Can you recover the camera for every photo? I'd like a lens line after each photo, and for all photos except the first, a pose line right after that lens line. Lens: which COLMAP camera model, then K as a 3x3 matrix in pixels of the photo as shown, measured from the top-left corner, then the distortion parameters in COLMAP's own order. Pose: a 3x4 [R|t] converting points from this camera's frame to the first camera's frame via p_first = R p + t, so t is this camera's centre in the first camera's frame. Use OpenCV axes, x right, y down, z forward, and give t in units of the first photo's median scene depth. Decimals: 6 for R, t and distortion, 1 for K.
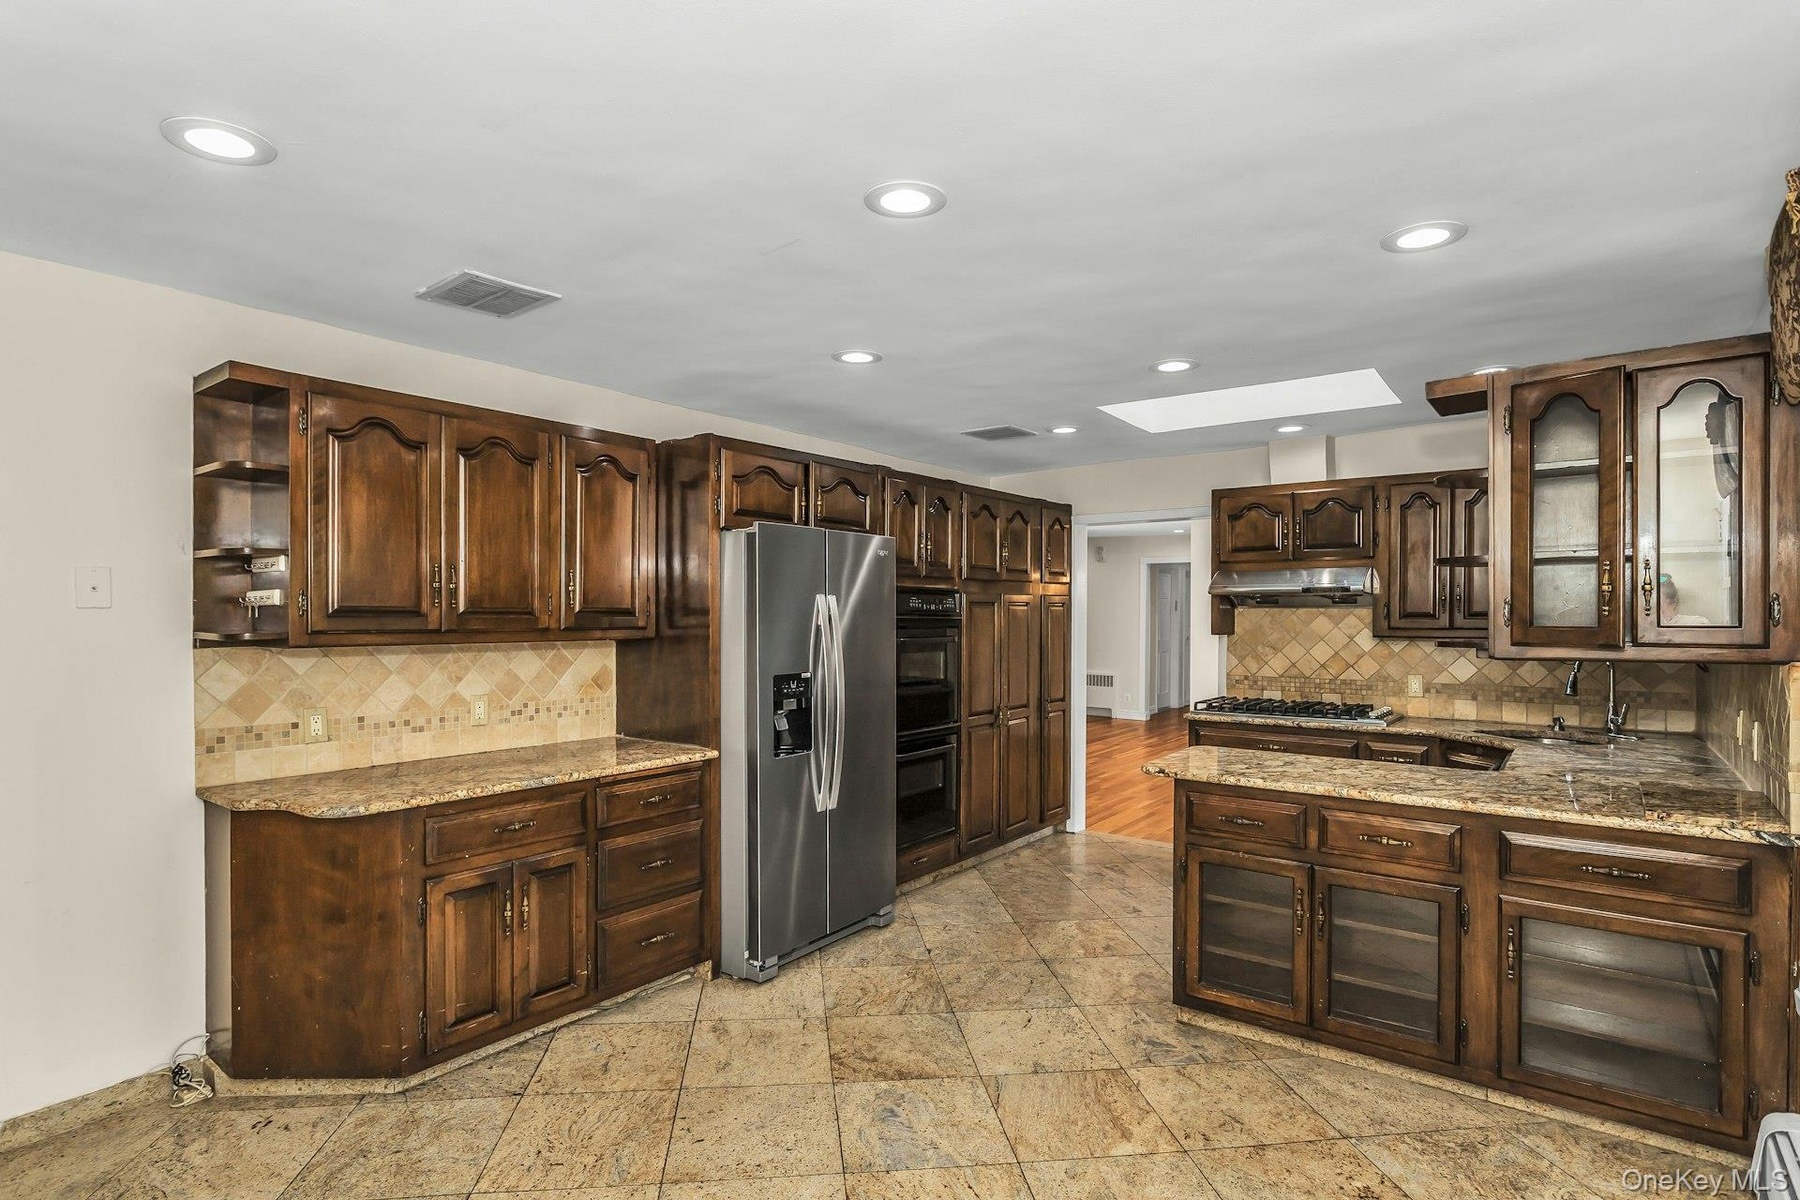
lens RADIAL K [[927.1, 0, 890.5], [0, 927.1, 614.3], [0, 0, 1]] dist [-0.009391, 0.004164]
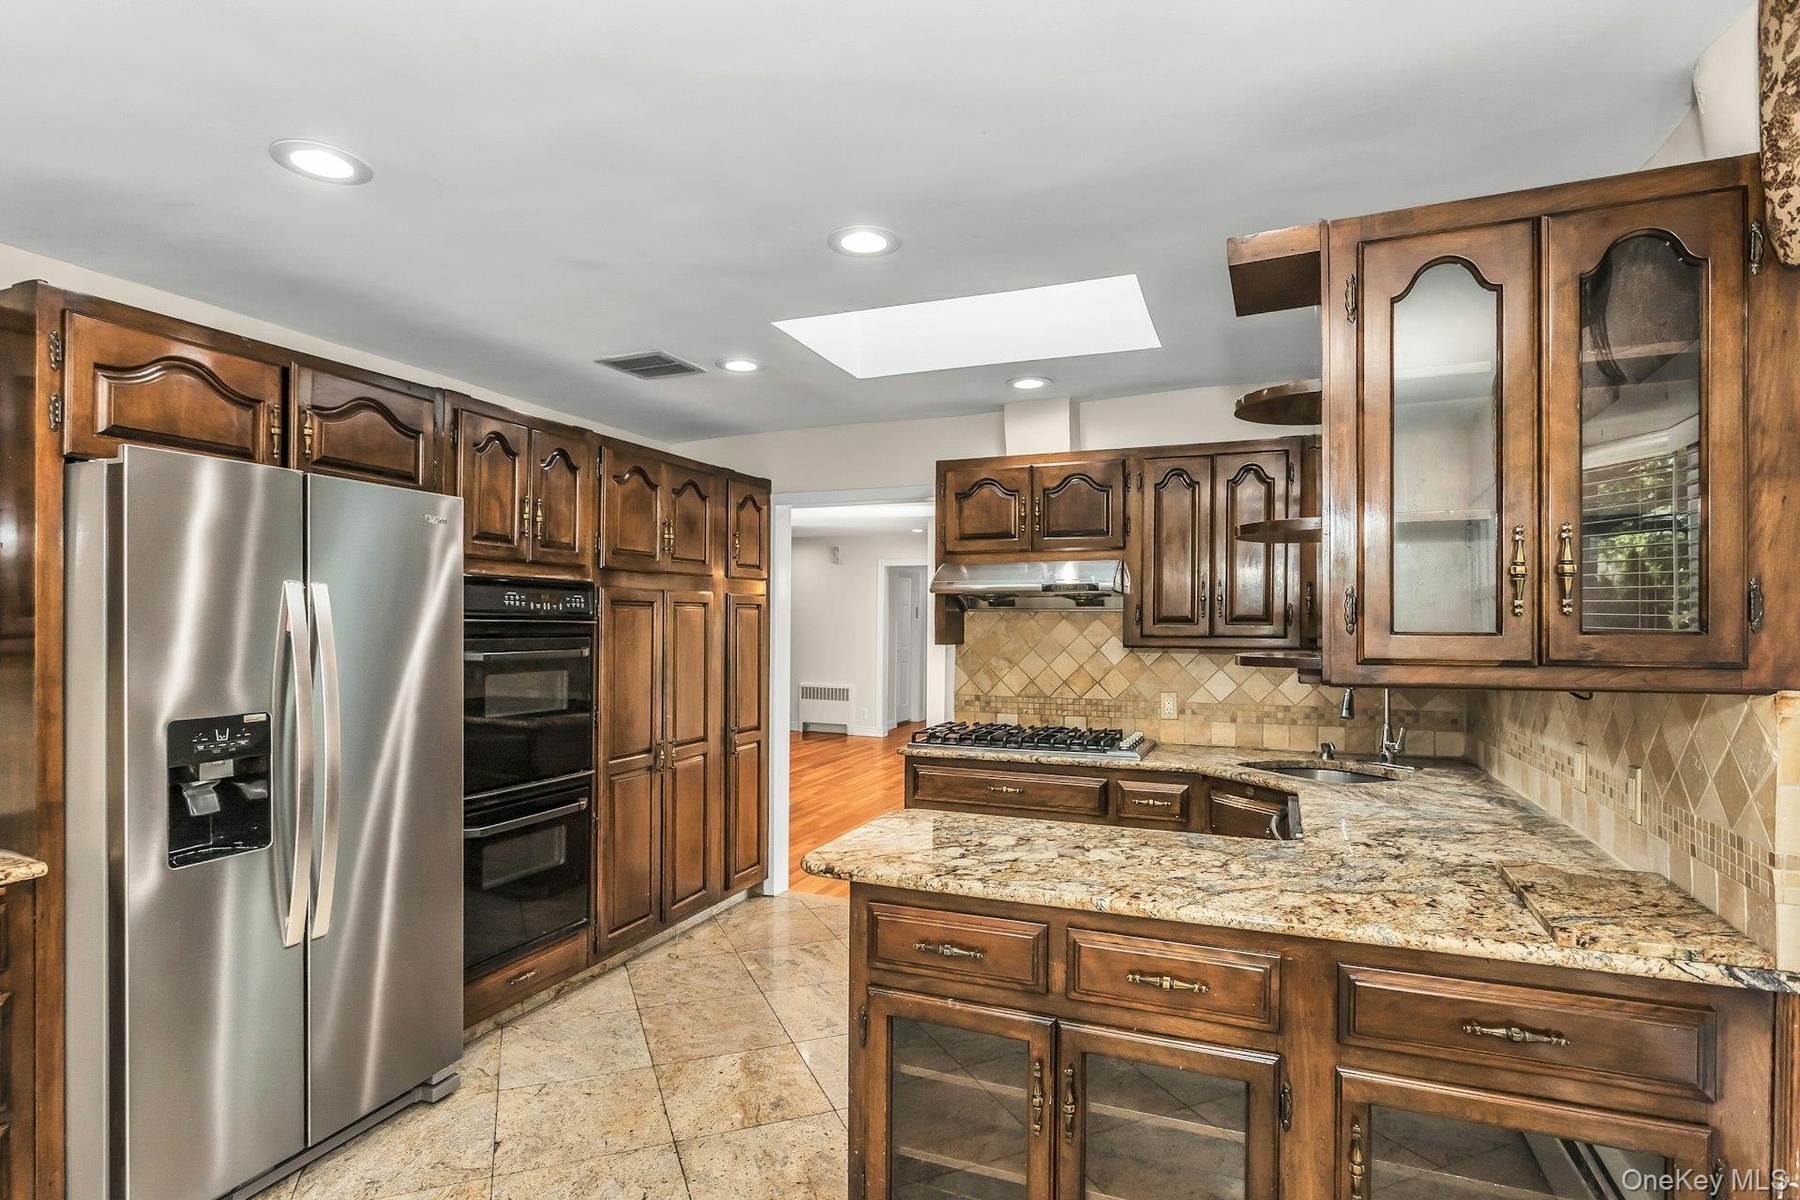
lens RADIAL K [[927.1, 0, 897.4], [0, 927.1, 627.1], [0, 0, 1]] dist [-0.009391, 0.004164]
pose [[0.965227, 0.001187, 0.261410, 0.134628], [-0.002412, 0.999988, 0.004366, 0.004520], [-0.261402, -0.004844, 0.965218, 0.304368]]
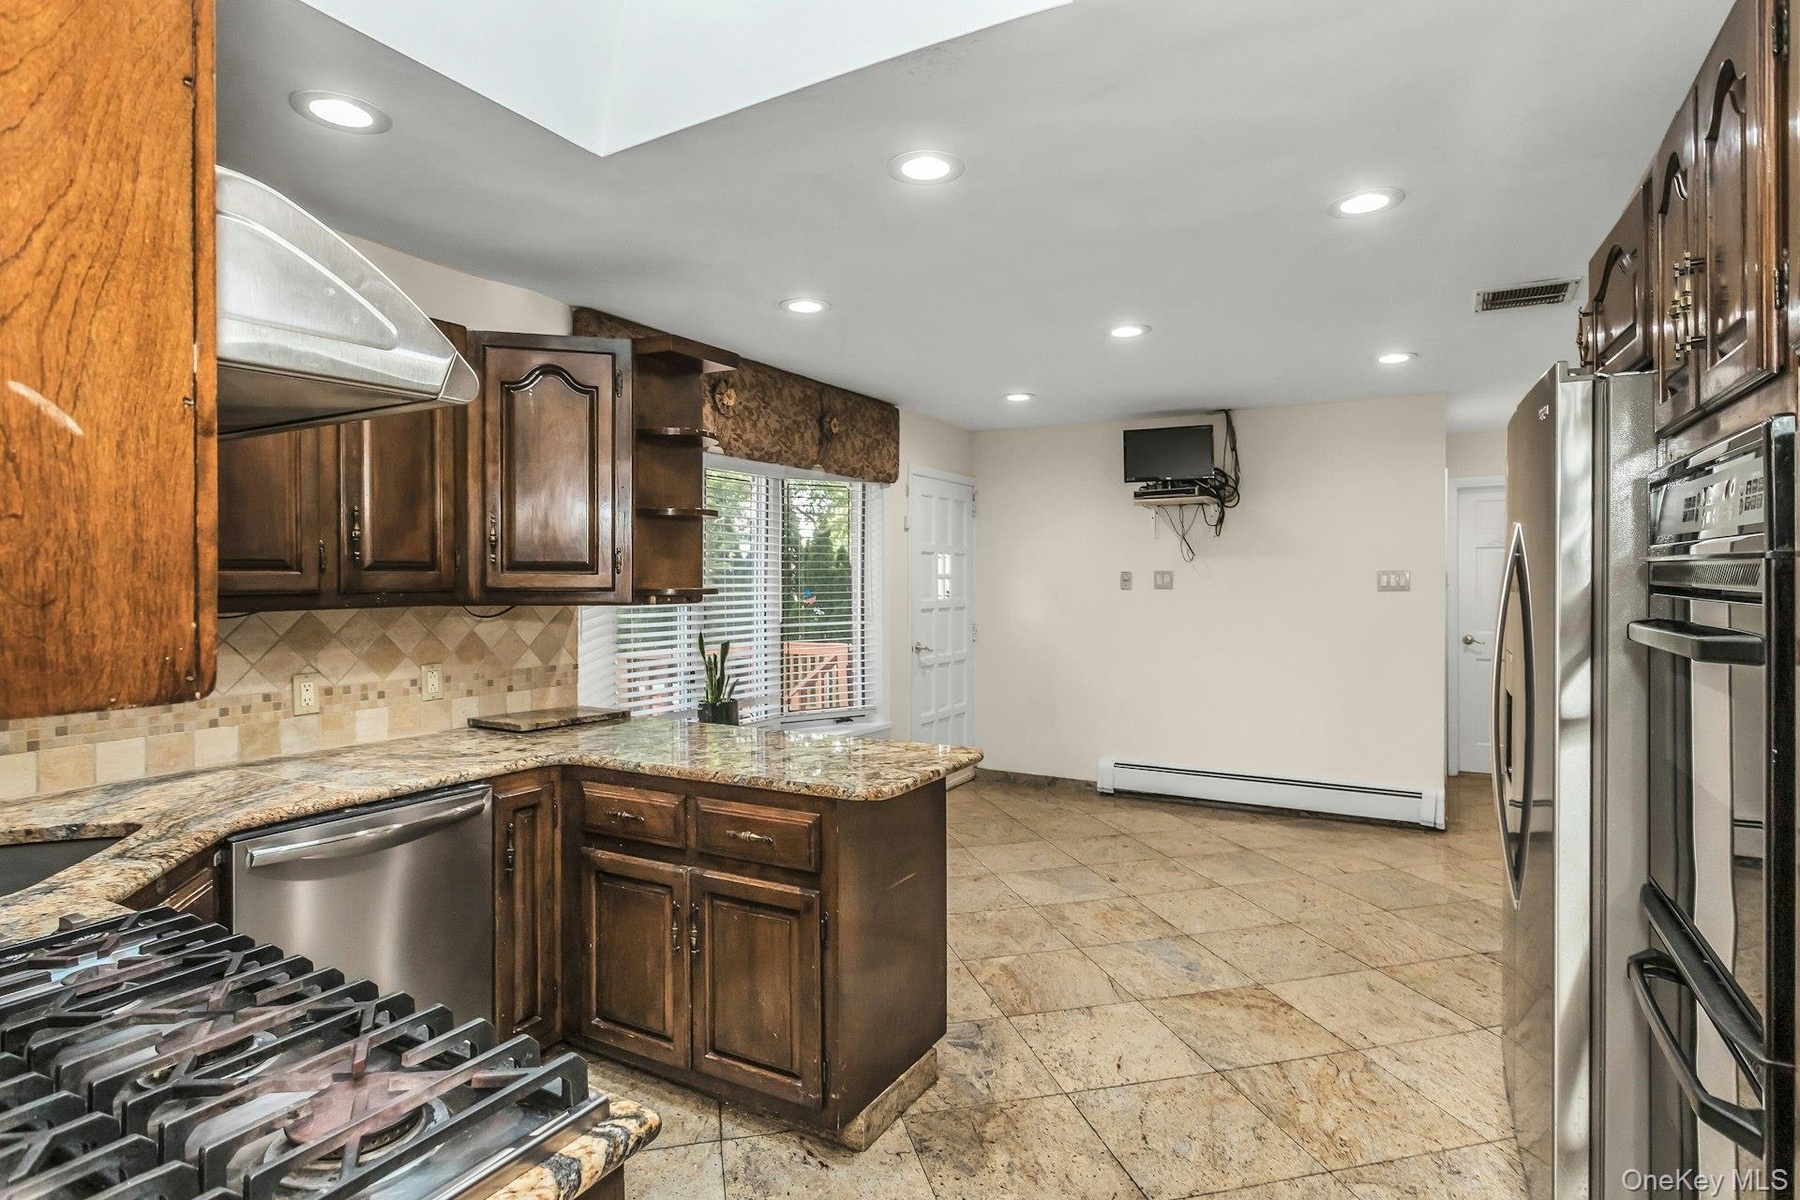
lens RADIAL K [[927.1, 0, 911.9], [0, 927.1, 583.5], [0, 0, 1]] dist [-0.009391, 0.004164]
pose [[-0.990212, 0.003227, -0.139536, 0.346668], [0.001948, 0.999955, 0.009303, 0.008643], [0.139560, 0.008940, -0.990173, 1.395370]]
